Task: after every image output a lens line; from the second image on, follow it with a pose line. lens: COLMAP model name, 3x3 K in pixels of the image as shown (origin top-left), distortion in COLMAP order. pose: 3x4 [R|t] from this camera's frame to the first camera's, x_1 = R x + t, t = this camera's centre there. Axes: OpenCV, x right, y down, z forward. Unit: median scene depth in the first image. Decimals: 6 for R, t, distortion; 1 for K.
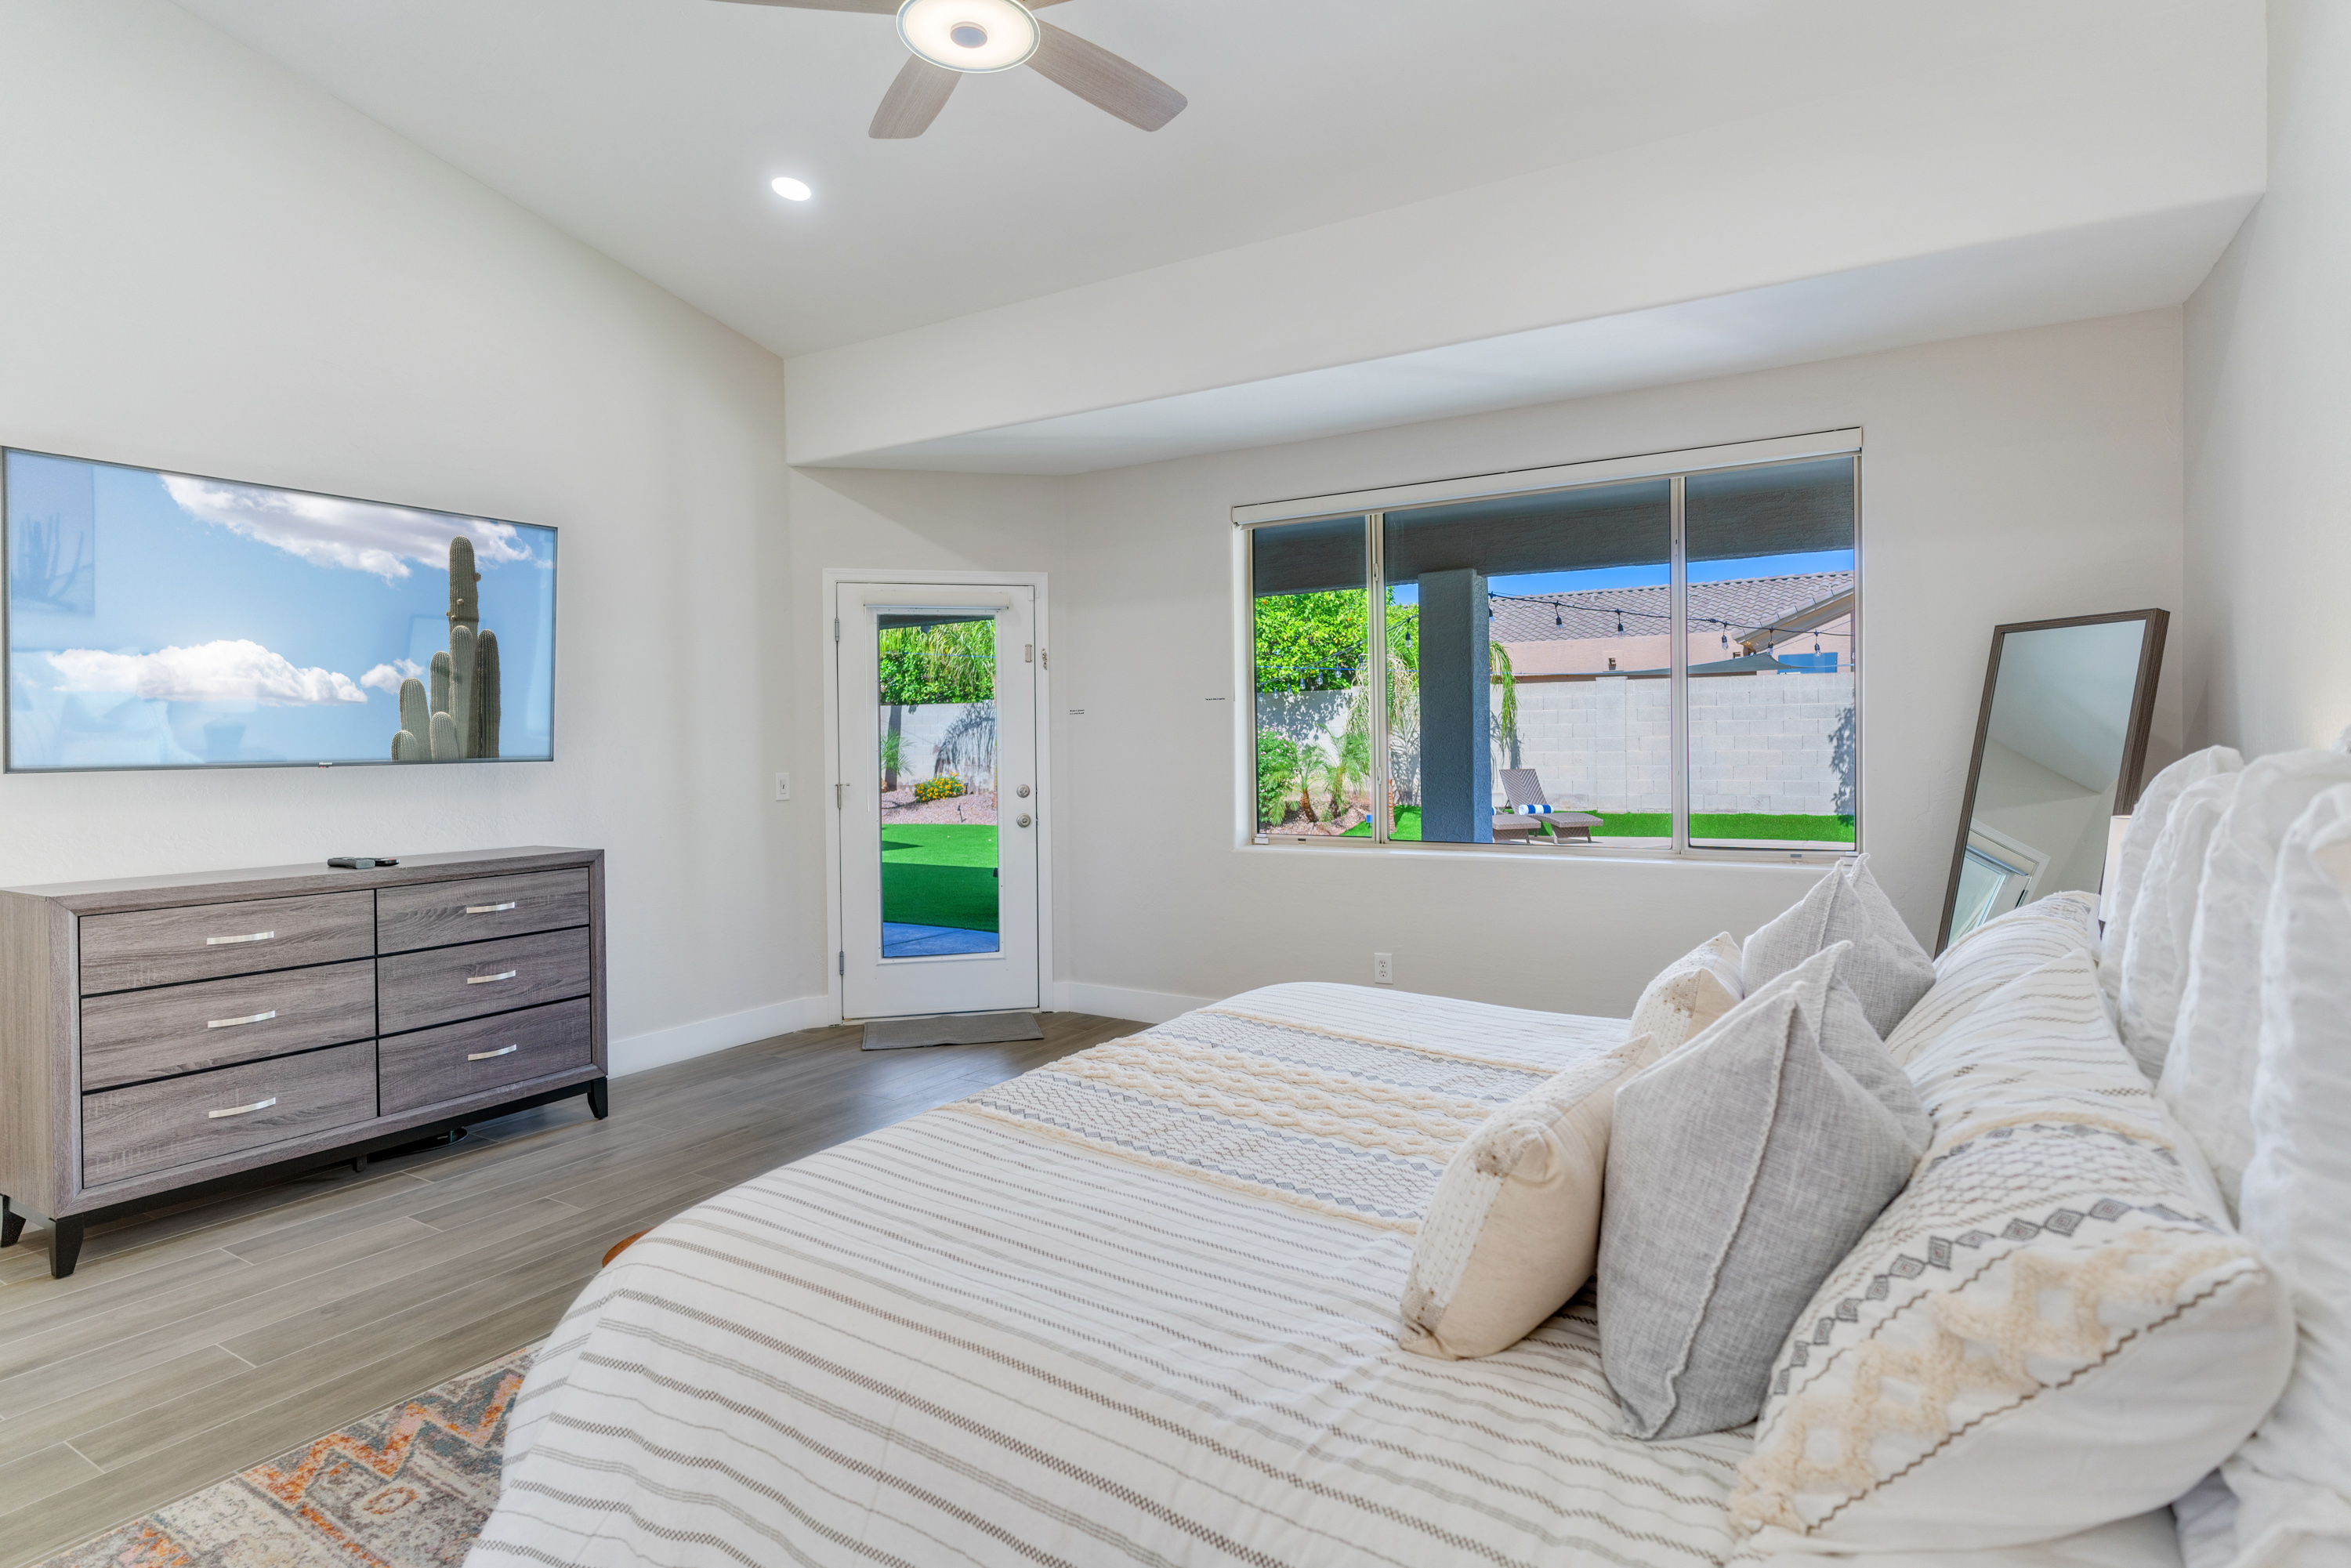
lens RADIAL K [[1203.7, 0, 1167.7], [0, 1203.7, 764.9], [0, 0, 1]] dist [0.004001, 0.000431]
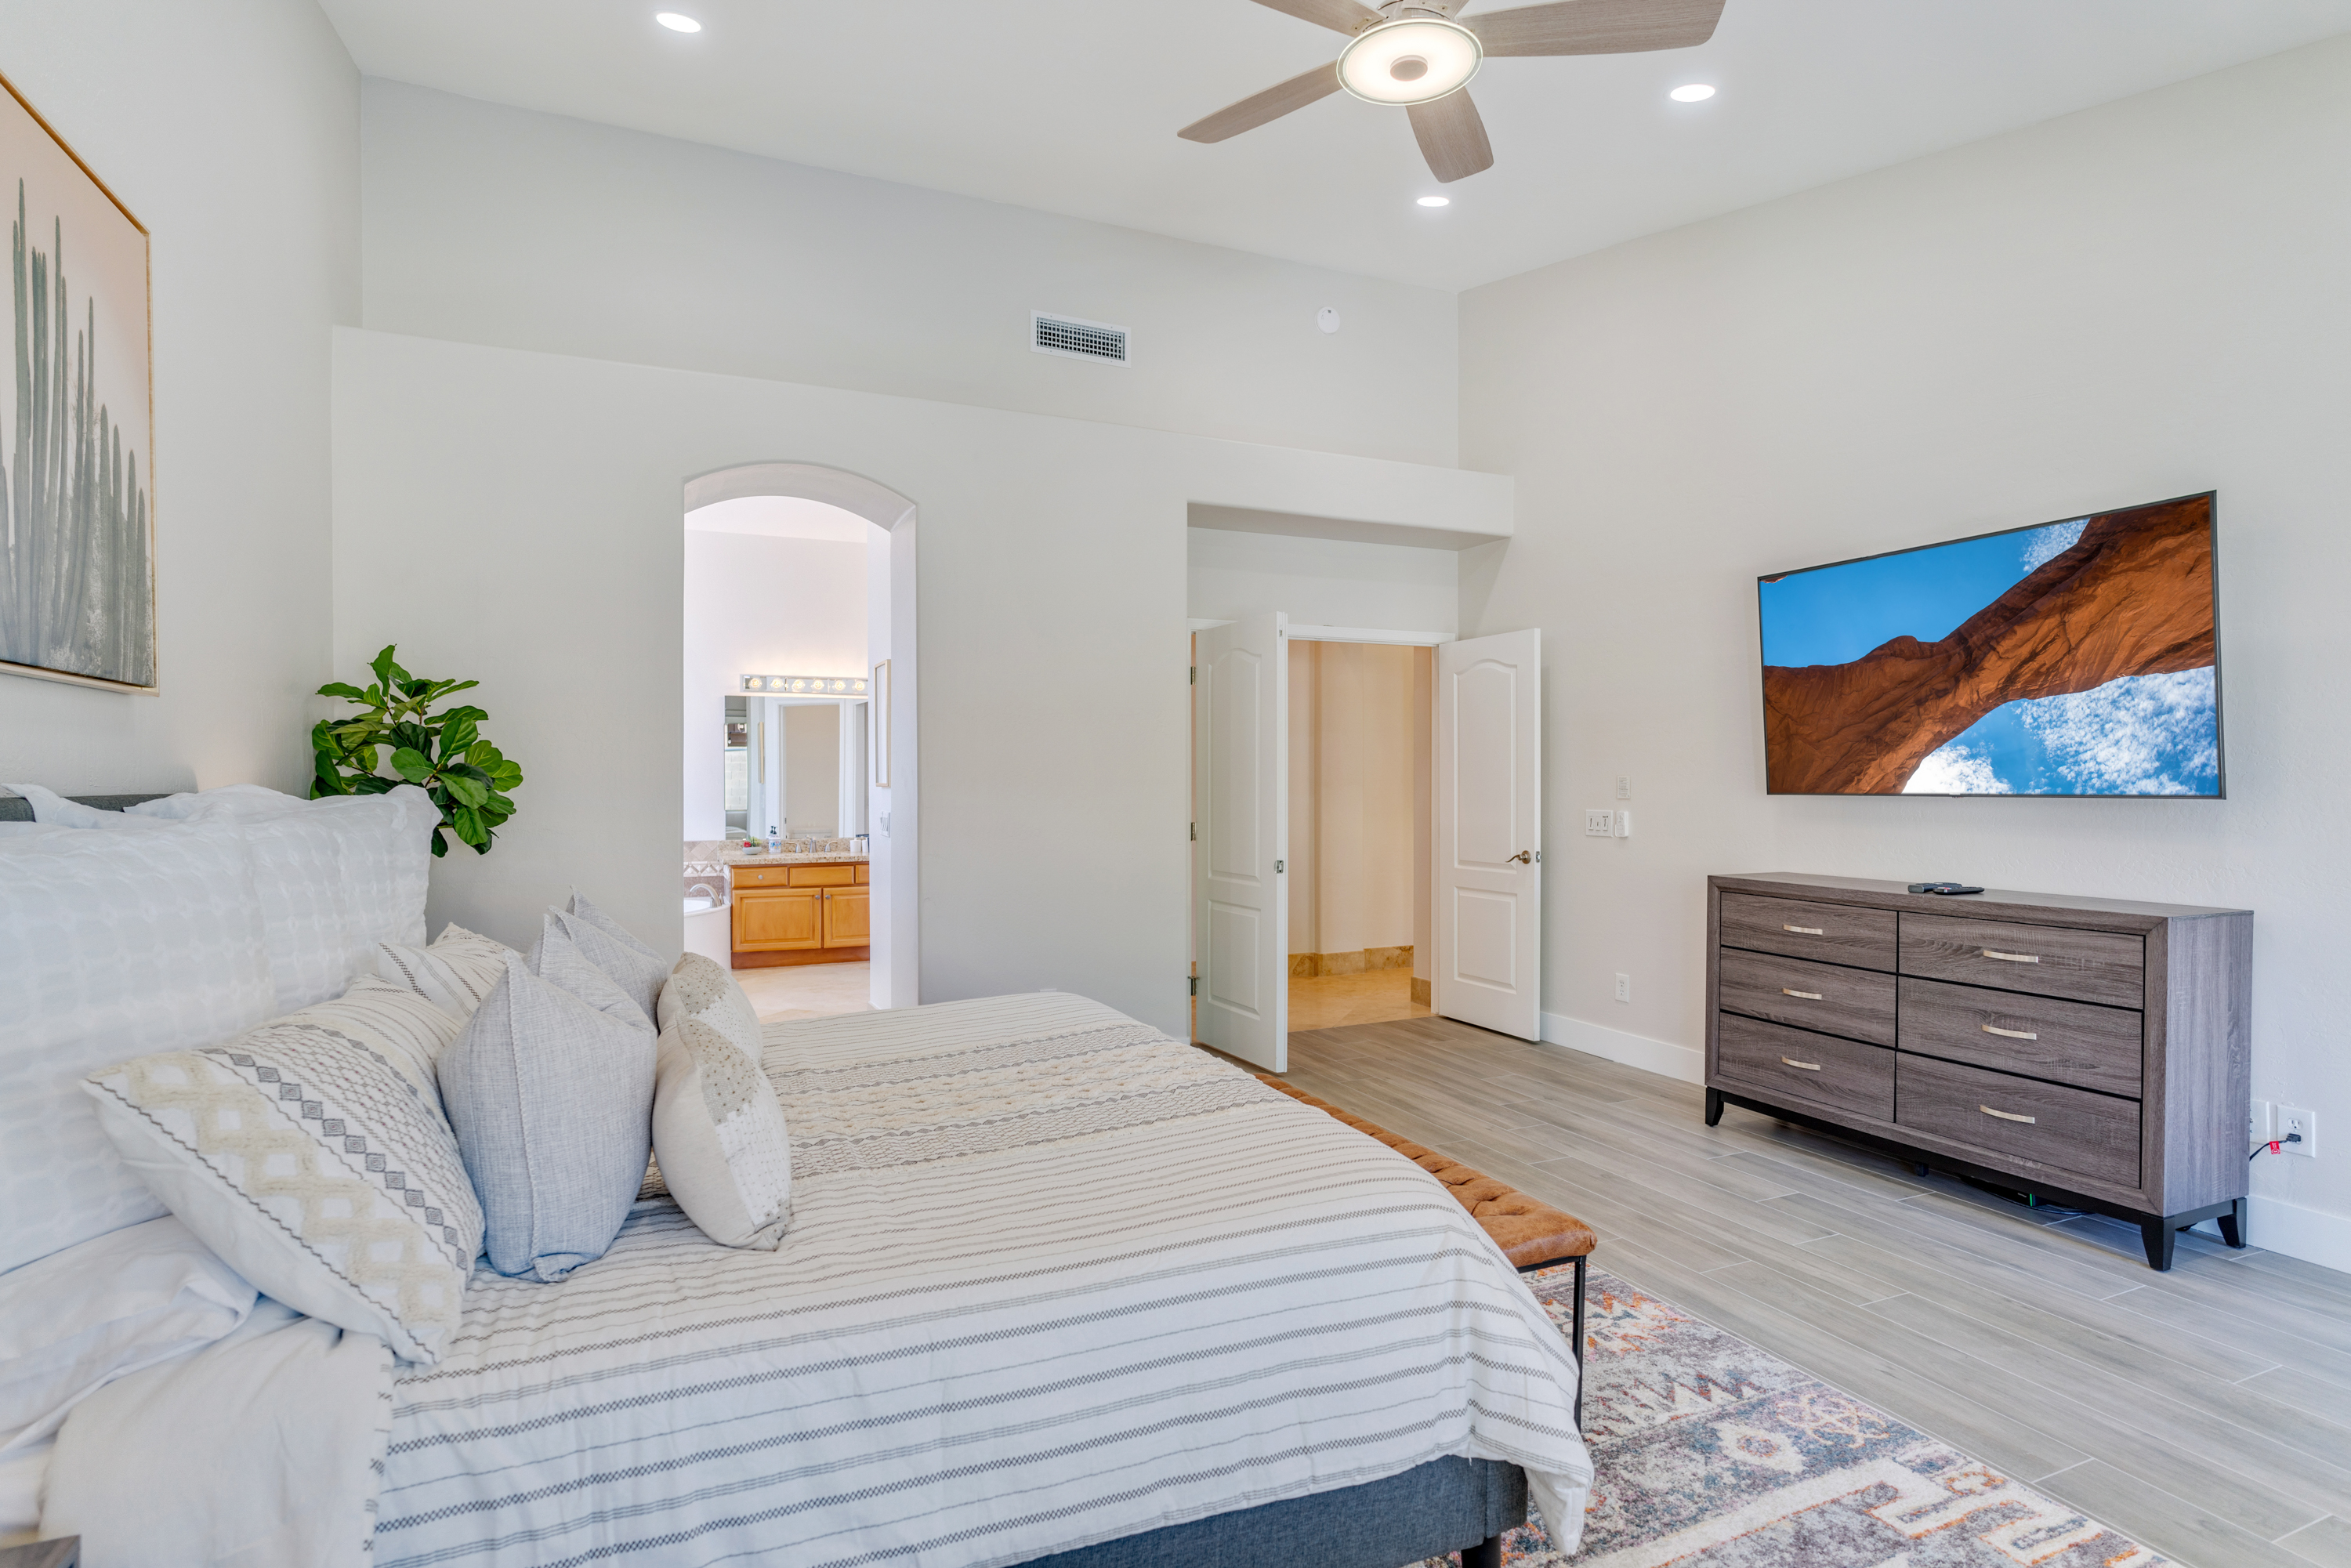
lens RADIAL K [[1203.7, 0, 1174.4], [0, 1203.7, 778.7], [0, 0, 1]] dist [0.004001, 0.000431]
pose [[-0.555873, 0.013338, -0.831160, 0.564886], [-0.006721, 0.999766, 0.020539, -0.031499], [0.831240, 0.017003, -0.555654, 1.006628]]
